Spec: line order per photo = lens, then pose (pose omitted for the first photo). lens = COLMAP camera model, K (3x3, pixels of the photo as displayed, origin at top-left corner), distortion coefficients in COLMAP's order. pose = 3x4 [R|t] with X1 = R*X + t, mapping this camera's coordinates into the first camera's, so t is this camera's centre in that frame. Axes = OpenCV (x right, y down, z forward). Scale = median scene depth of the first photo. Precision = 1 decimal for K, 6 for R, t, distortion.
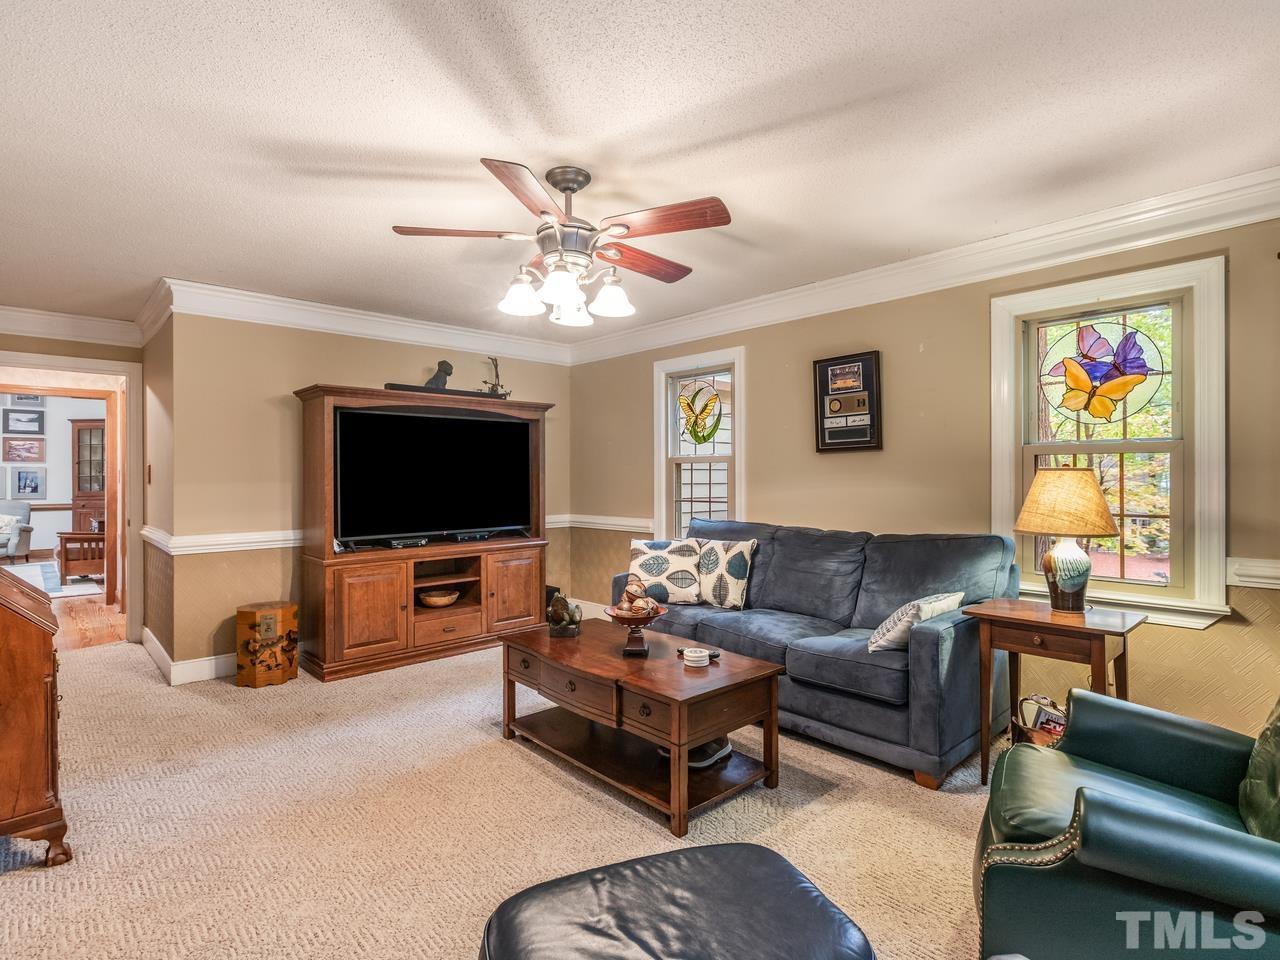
lens RADIAL K [[656.6, 0, 637.0], [0, 656.6, 478.4], [0, 0, 1]] dist [0.000066, 0.000514]
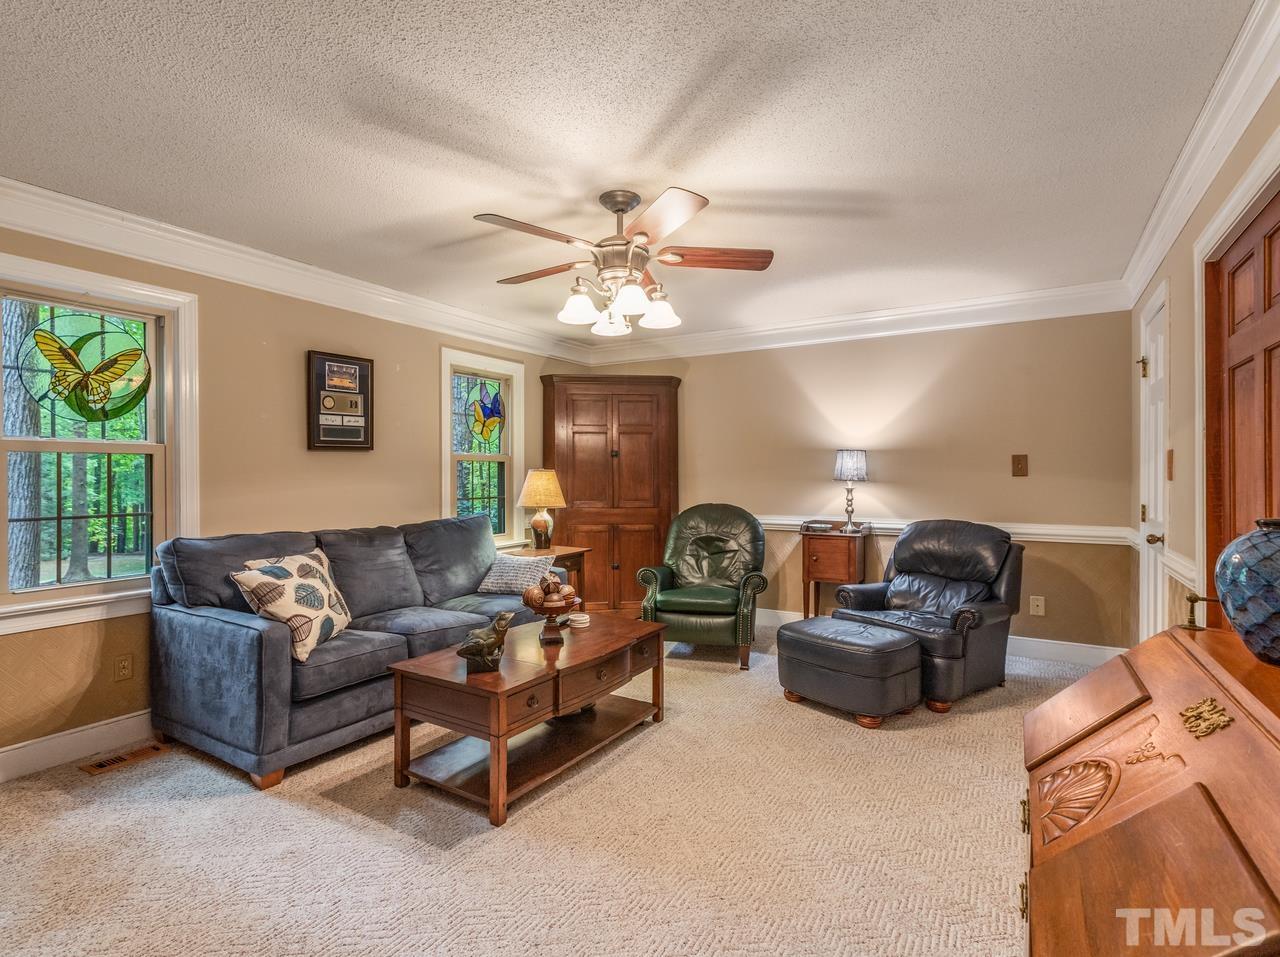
lens RADIAL K [[656.6, 0, 635.0], [0, 656.6, 474.9], [0, 0, 1]] dist [0.000066, 0.000514]
pose [[-0.283594, 0.003496, 0.958938, -0.769804], [0.008134, 0.999966, -0.001240, 0.001435], [-0.958910, 0.007449, -0.283613, 0.854828]]
